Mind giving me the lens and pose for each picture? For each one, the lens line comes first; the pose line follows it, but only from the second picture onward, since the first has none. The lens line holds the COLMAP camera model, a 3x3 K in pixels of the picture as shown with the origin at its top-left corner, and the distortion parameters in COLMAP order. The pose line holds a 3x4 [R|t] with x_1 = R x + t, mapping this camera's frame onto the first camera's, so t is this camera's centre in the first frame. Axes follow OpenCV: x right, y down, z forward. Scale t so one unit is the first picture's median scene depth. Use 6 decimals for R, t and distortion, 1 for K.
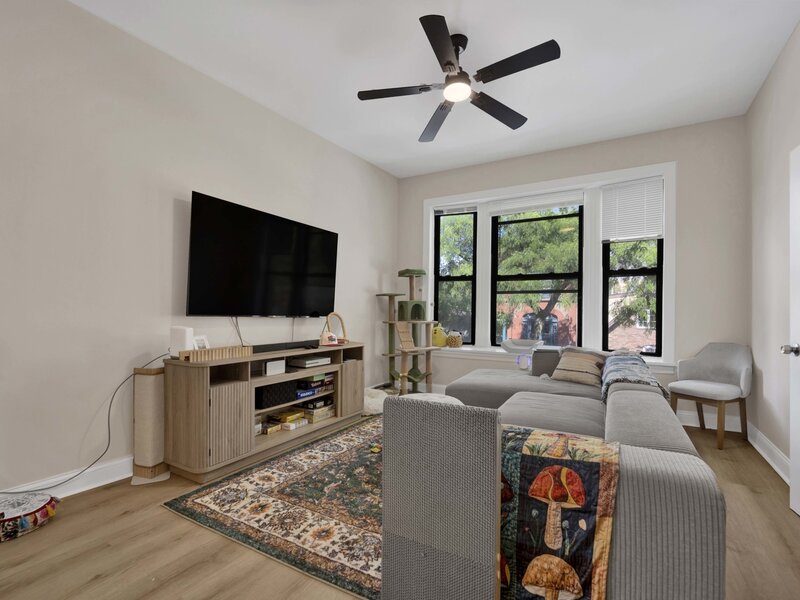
lens RADIAL K [[382.1, 0, 405.2], [0, 382.1, 304.3], [0, 0, 1]] dist [-0.015870, -0.000406]
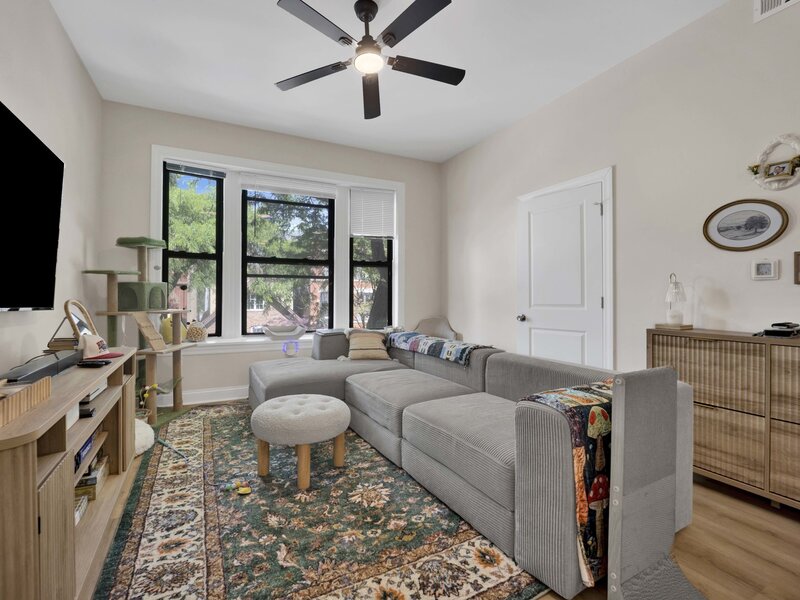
lens RADIAL K [[374.9, 0, 399.2], [0, 374.9, 293.0], [0, 0, 1]] dist [-0.024157, -0.000369]
pose [[0.539129, 0.001860, 0.842221, -0.430524], [-0.011803, 0.999916, 0.005347, 0.001851], [-0.842141, -0.012823, 0.539106, 0.321439]]
